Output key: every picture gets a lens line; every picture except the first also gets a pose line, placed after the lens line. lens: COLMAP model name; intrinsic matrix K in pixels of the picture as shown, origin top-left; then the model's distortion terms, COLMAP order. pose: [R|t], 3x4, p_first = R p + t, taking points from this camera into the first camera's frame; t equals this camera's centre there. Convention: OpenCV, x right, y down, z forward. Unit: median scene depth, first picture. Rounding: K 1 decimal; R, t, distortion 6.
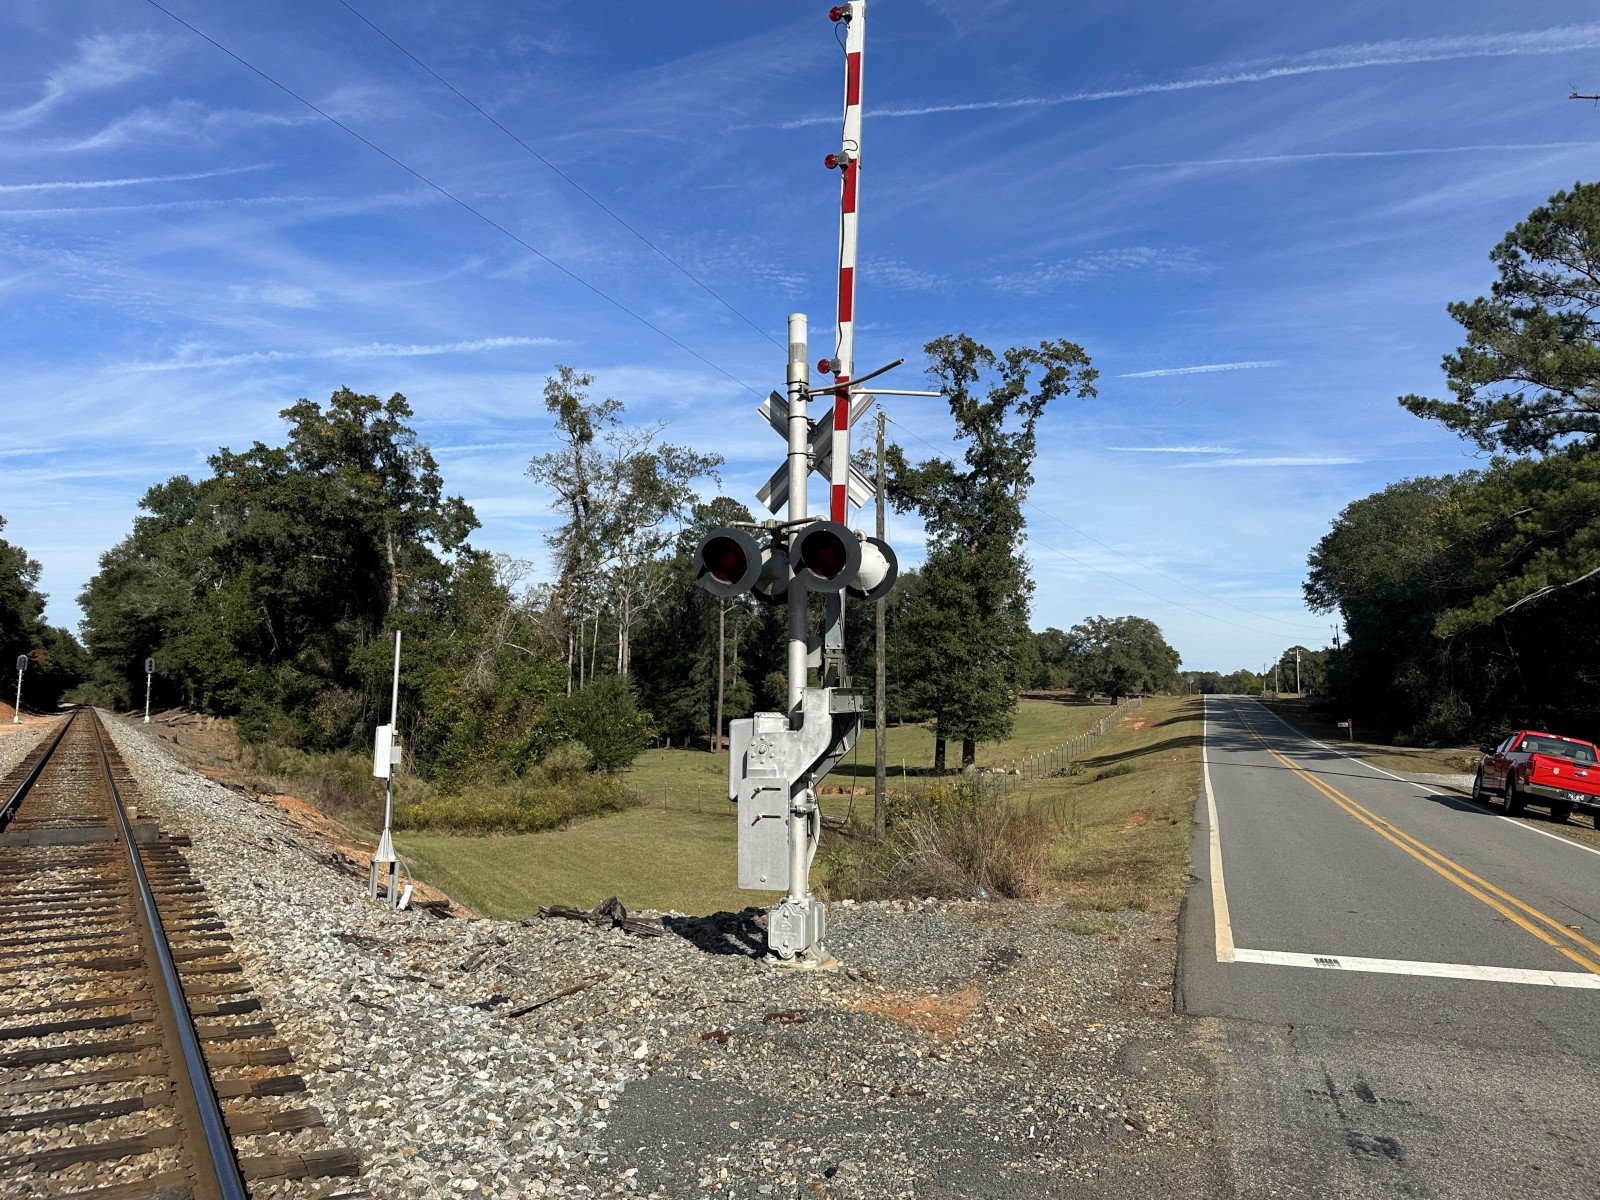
lens RADIAL K [[1068.3, 0, 800.0], [0, 1068.3, 600.0], [0, 0, 1]] dist [0.103933, -0.000959]
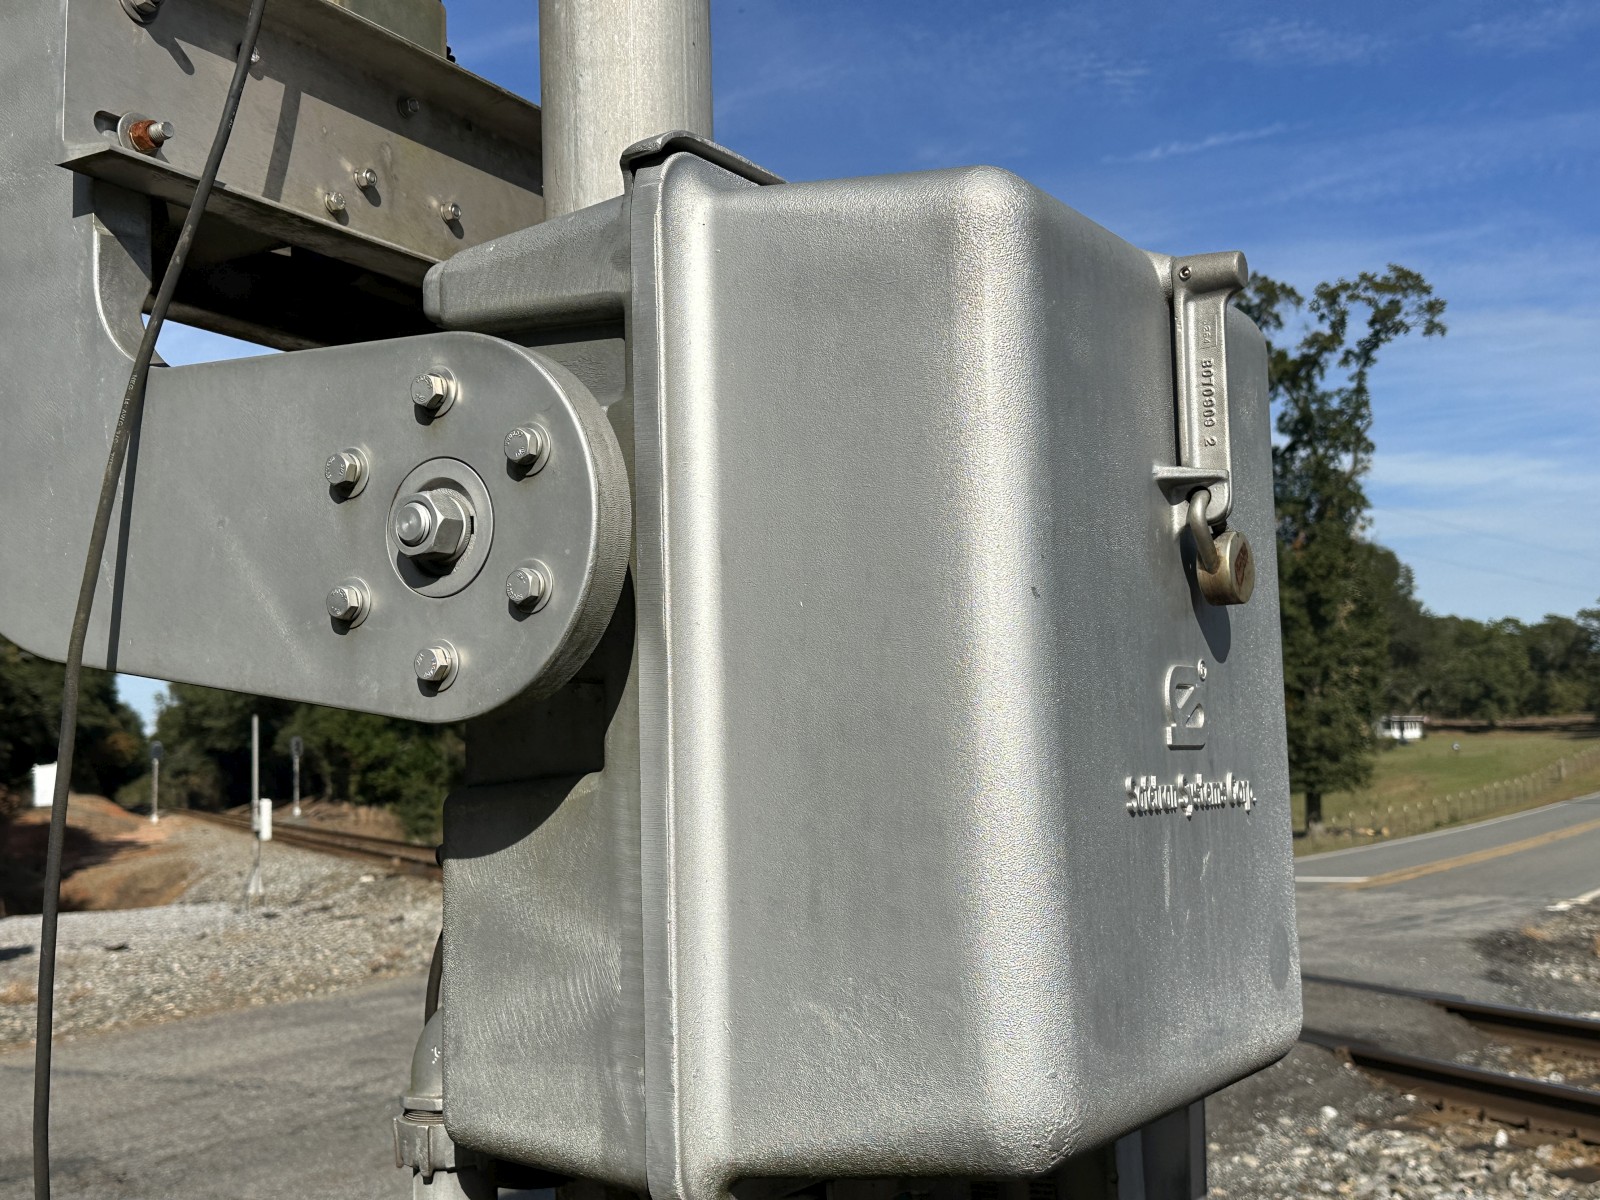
lens RADIAL K [[1812.4, 0, 800.0], [0, 1812.4, 600.0], [0, 0, 1]] dist [0.160228, -0.398554]
pose [[0.976083, -0.066105, -0.207106, 0.077552], [0.067120, 0.997743, -0.002131, -0.026031], [0.206780, -0.011821, 0.978316, -0.328346]]
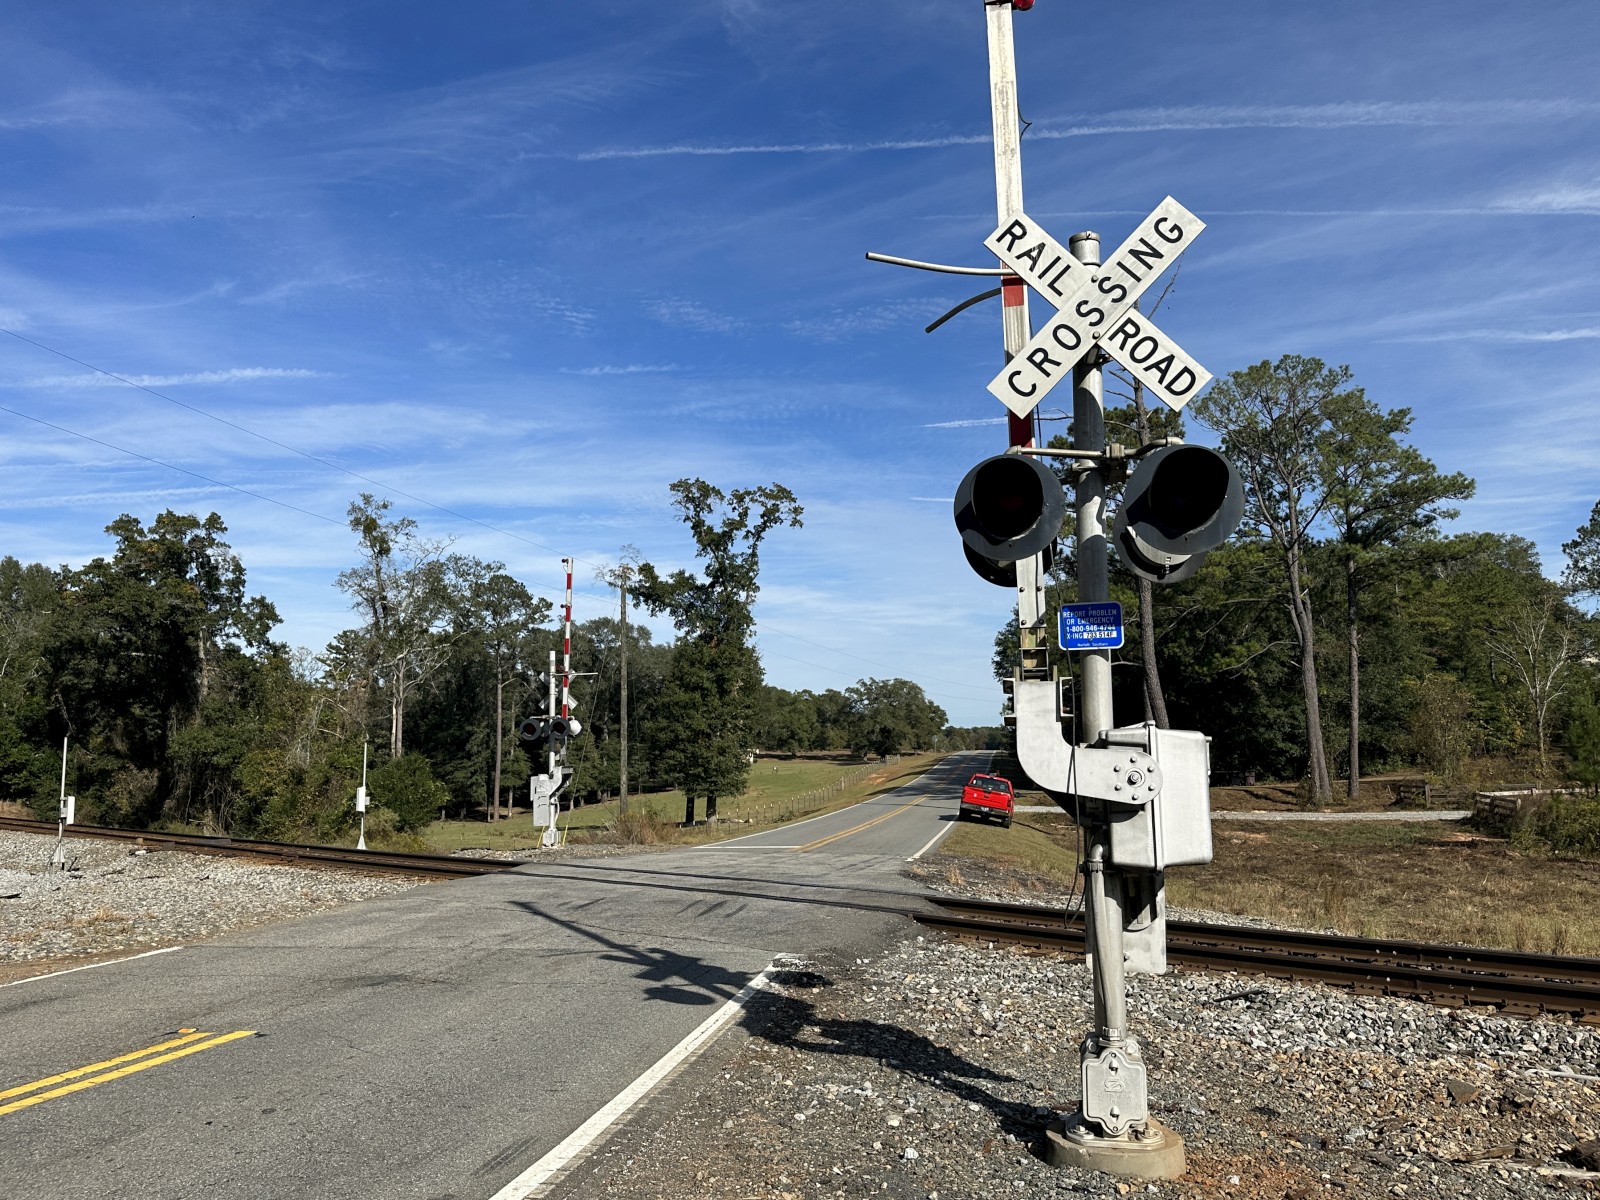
lens RADIAL K [[1235.8, 0, 798.2], [0, 1235.8, 616.4], [0, 0, 1]] dist [0.146239, -0.280304]
pose [[0.985990, -0.006994, 0.166657, 0.018345], [0.011291, 0.999627, -0.024850, -0.039315], [-0.166421, 0.026384, 0.985702, -0.414933]]
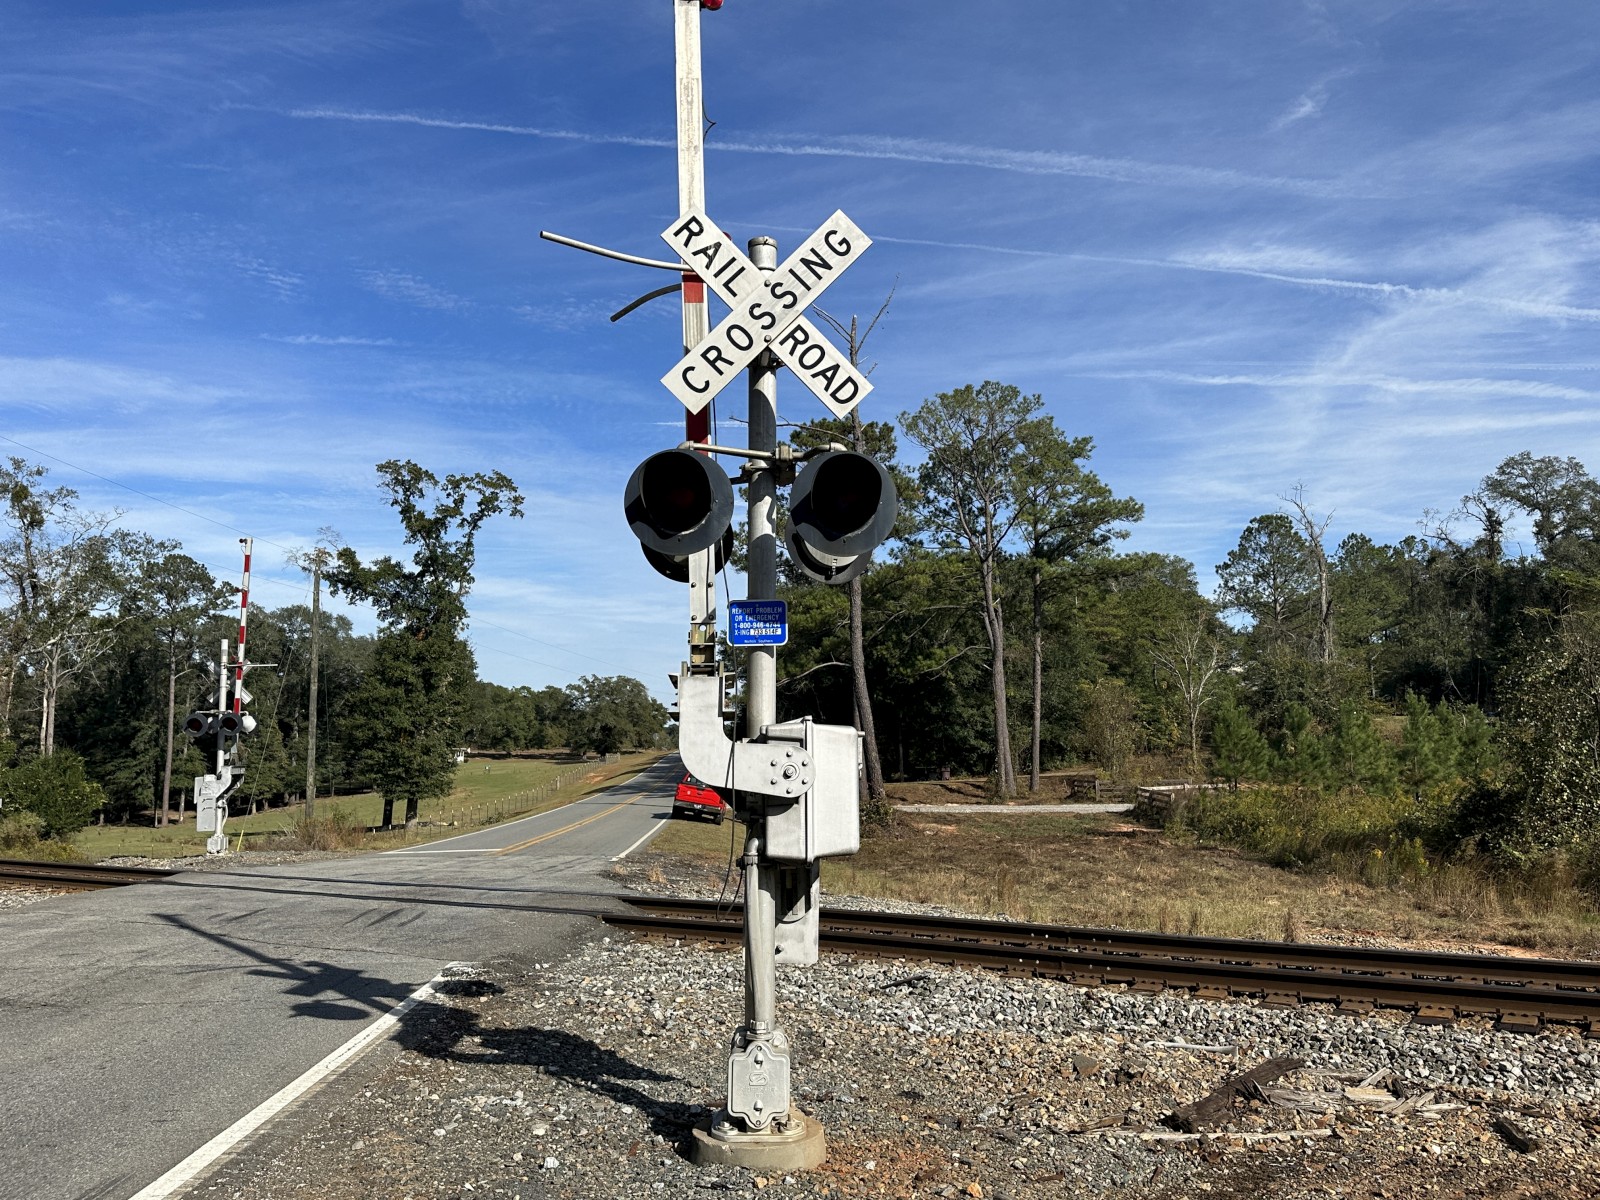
lens RADIAL K [[1231.9, 0, 821.3], [0, 1231.9, 600.3], [0, 0, 1]] dist [0.154163, -0.269901]
pose [[0.919172, 0.025474, 0.393031, 0.024626], [-0.012059, 0.999259, -0.036562, -0.038905], [-0.393671, 0.028867, 0.918798, -0.415021]]
